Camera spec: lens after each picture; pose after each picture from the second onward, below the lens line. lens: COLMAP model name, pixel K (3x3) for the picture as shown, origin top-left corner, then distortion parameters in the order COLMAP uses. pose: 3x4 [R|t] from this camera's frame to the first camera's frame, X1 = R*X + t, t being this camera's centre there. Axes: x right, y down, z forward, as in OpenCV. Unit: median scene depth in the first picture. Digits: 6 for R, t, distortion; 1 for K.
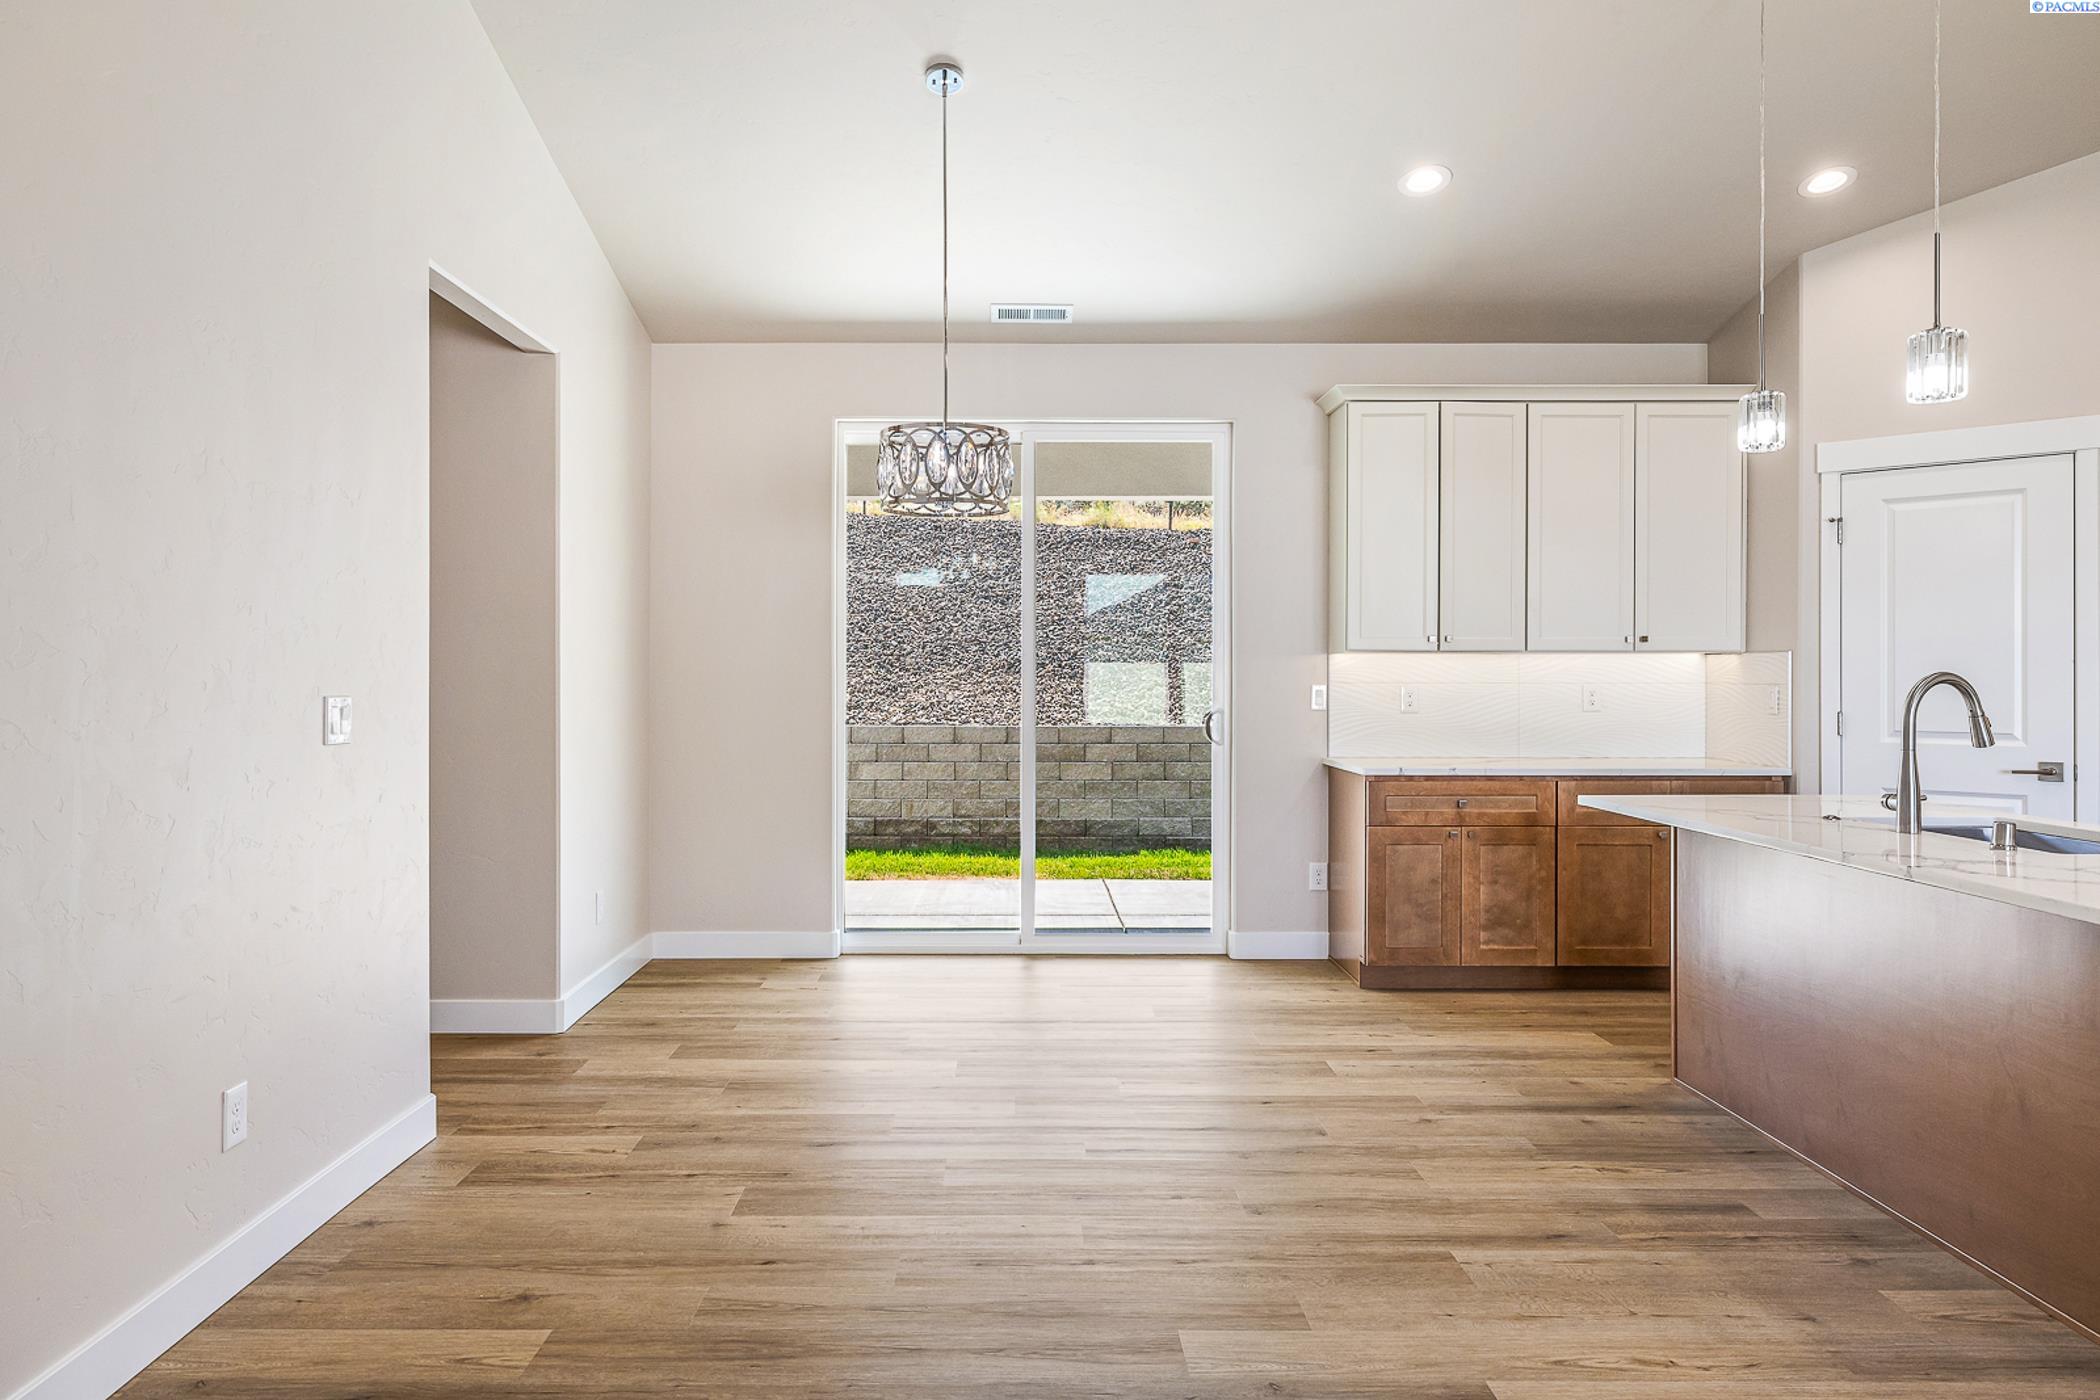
lens RADIAL K [[1332.9, 0, 1003.4], [0, 1332.9, 673.6], [0, 0, 1]] dist [-0.005105, 0.004989]
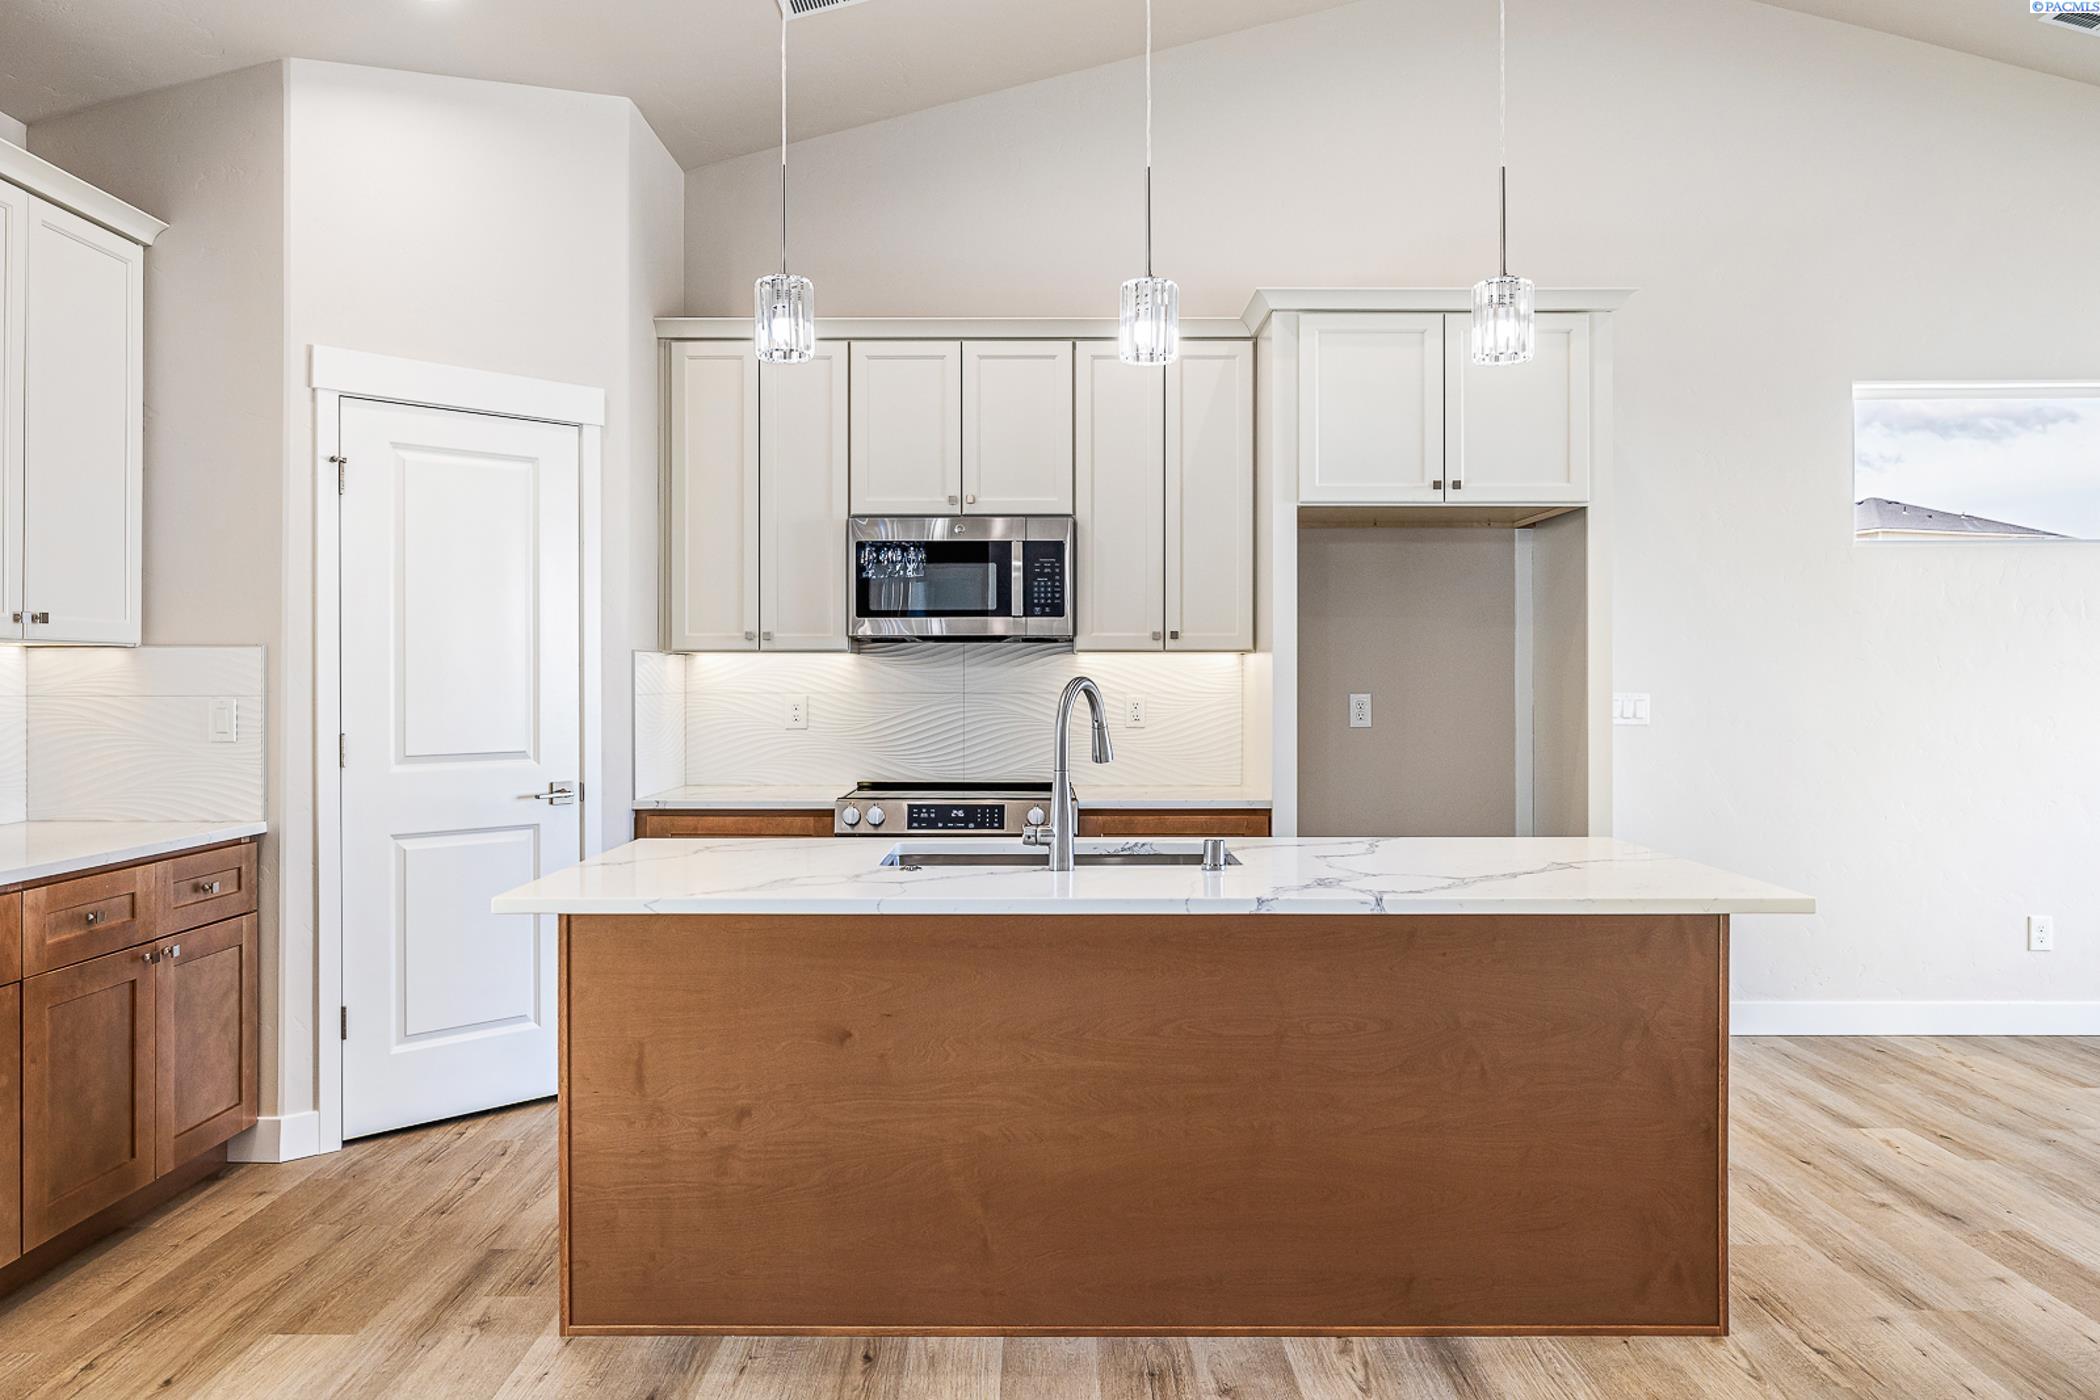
lens RADIAL K [[1485.9, 0, 1031.6], [0, 1485.9, 679.5], [0, 0, 1]] dist [-0.001974, 0.000110]
pose [[-0.001642, -0.001612, 0.999997, -0.155679], [0.001059, 0.999998, 0.001613, -0.000729], [-0.999998, 0.001062, -0.001641, 0.635527]]
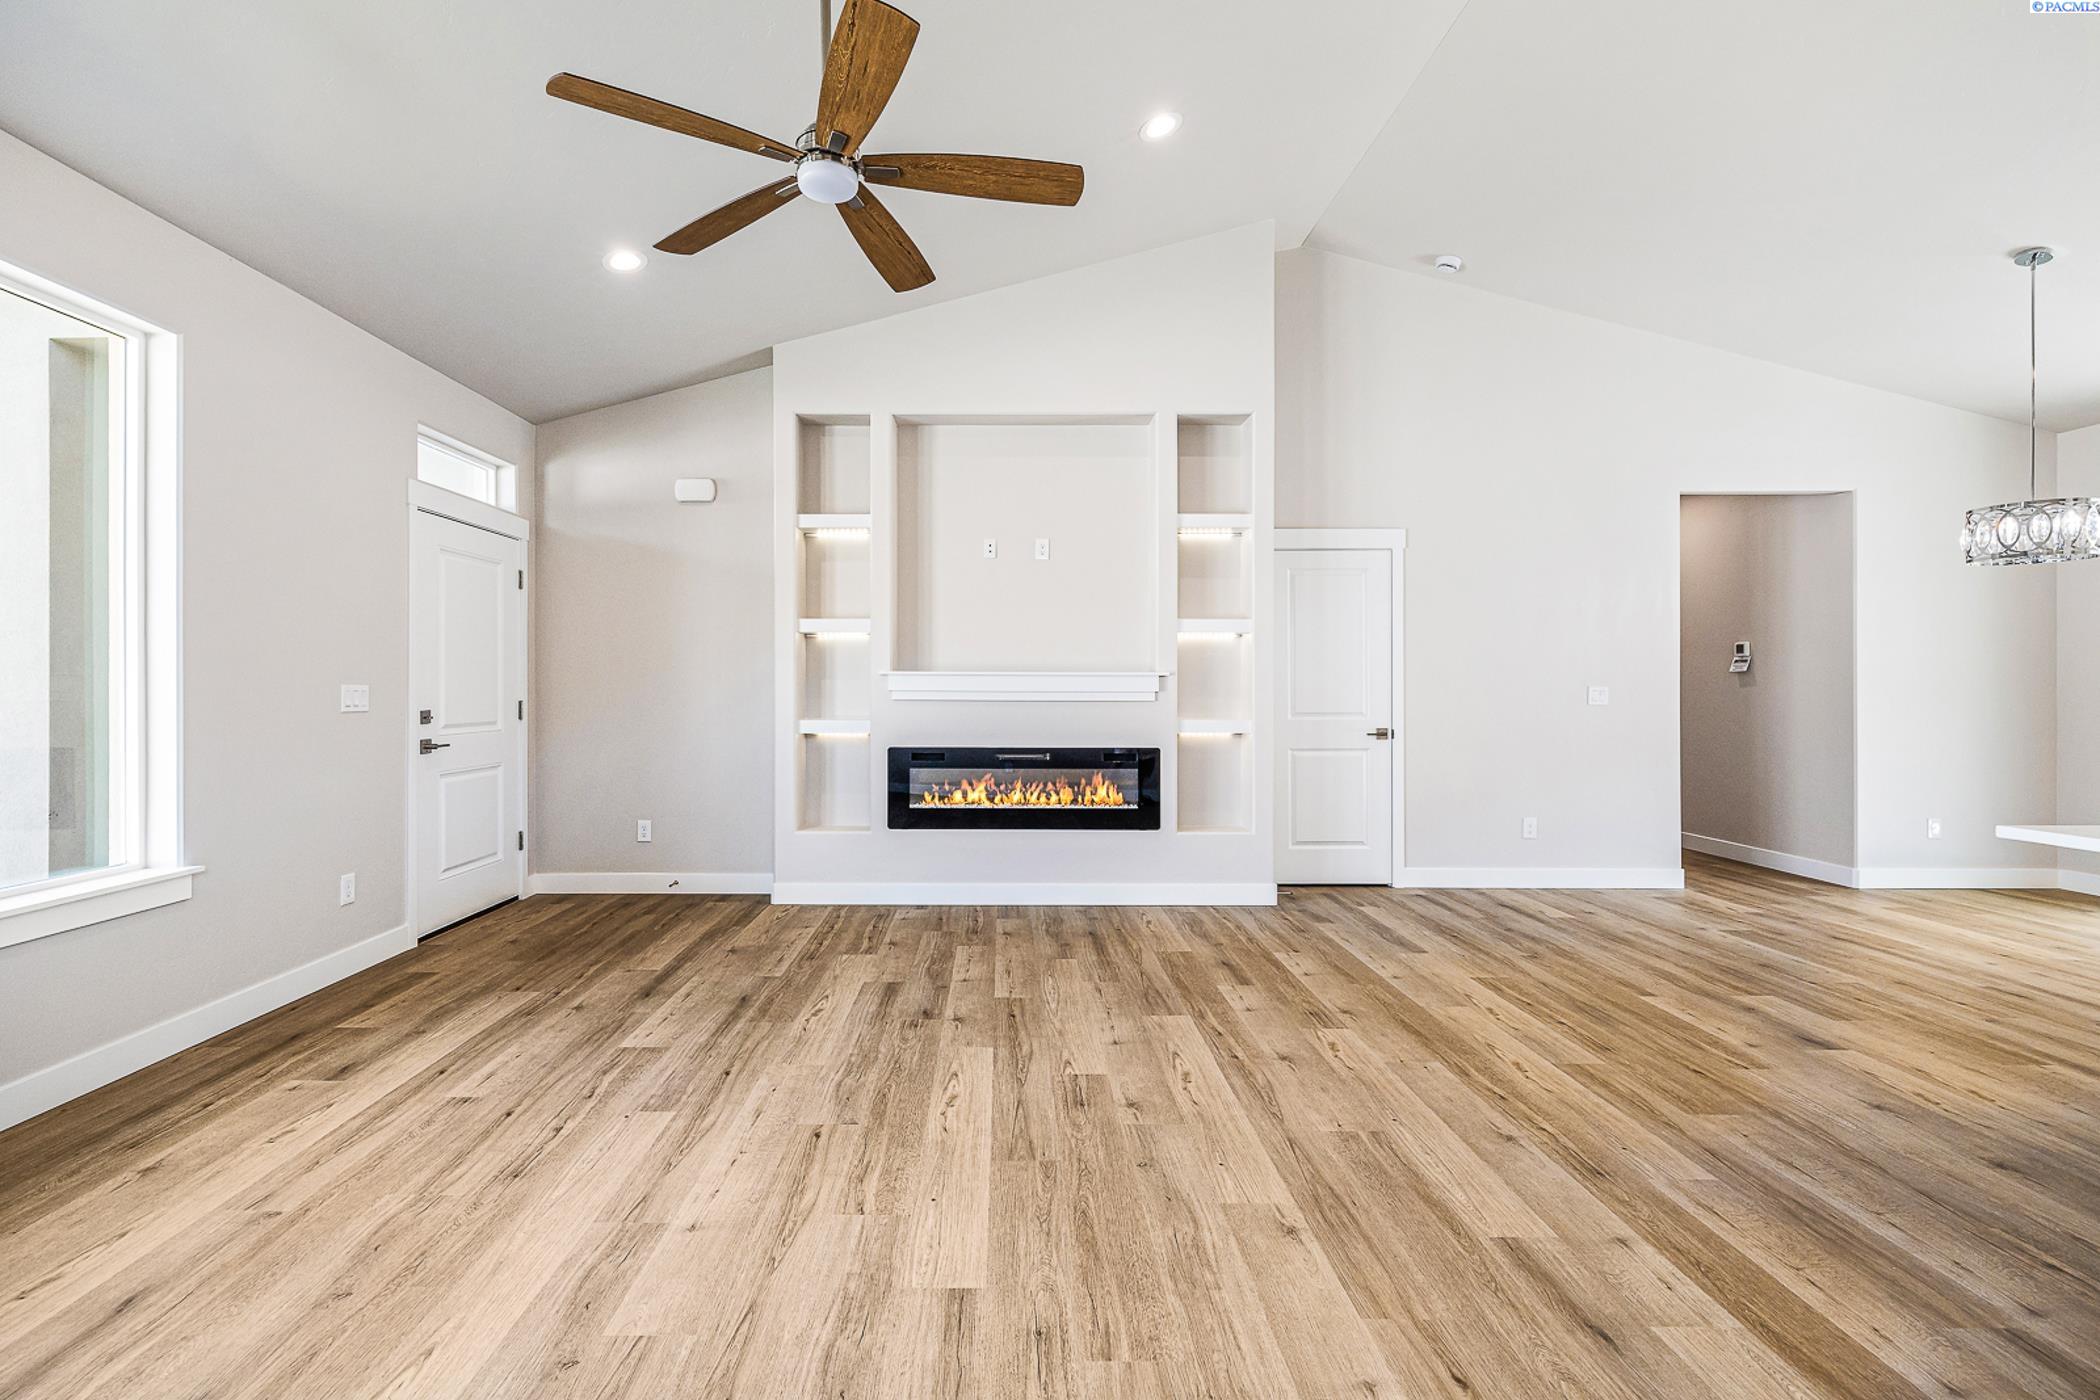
lens RADIAL K [[894.5, 0, 997.6], [0, 894.5, 690.0], [0, 0, 1]] dist [0.001378, 0.000168]
pose [[-0.003678, 0.003424, -0.999987, 0.762146], [-0.000926, 0.999994, 0.003427, 0.012110], [0.999993, 0.000939, -0.003675, -0.089276]]
